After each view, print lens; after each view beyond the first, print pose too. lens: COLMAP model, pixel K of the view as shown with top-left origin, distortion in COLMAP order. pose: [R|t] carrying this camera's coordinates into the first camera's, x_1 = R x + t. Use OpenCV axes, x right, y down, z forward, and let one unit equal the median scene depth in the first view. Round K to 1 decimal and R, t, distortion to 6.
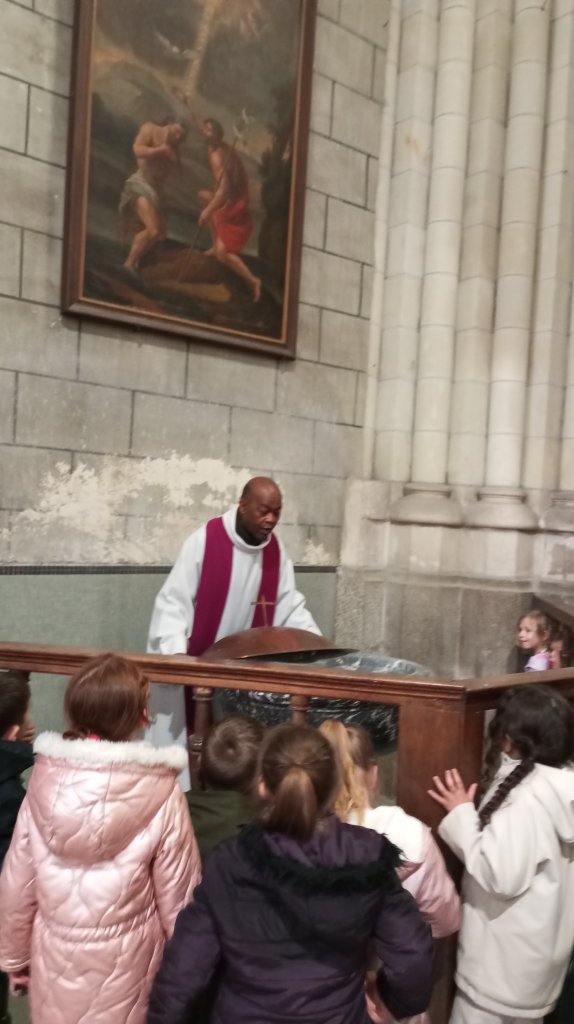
lens RADIAL K [[833.4, 0, 287.0], [0, 833.4, 512.0], [0, 0, 1]] dist [0.032900, -0.019604]
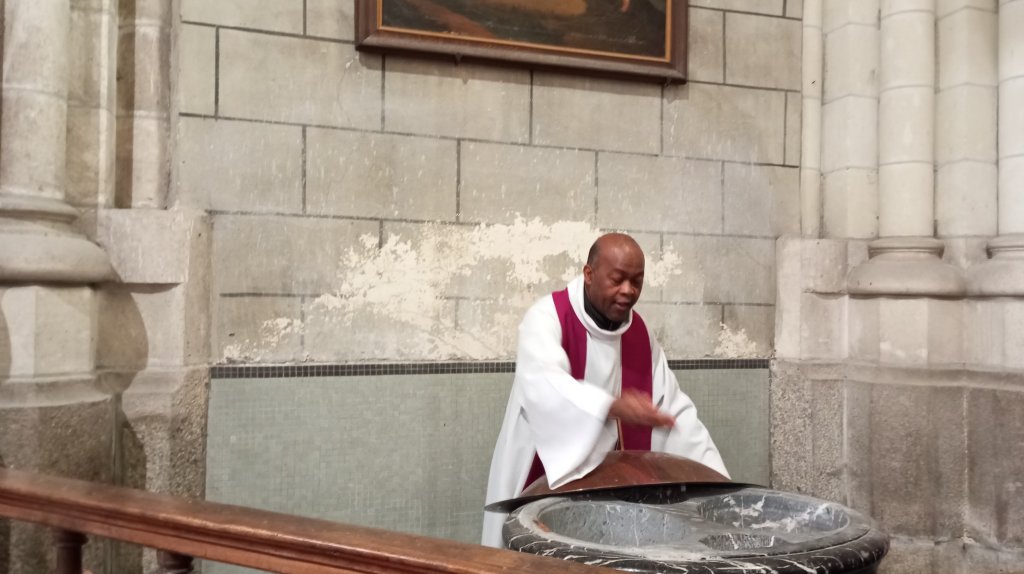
lens RADIAL K [[833.4, 0, 505.2], [0, 833.4, 284.2], [0, 0, 1]] dist [0.032900, -0.019604]
pose [[0.937431, -0.054868, -0.343820, 0.113613], [0.041644, 0.998085, -0.045735, 0.027052], [0.345671, 0.028555, 0.937921, 0.270382]]
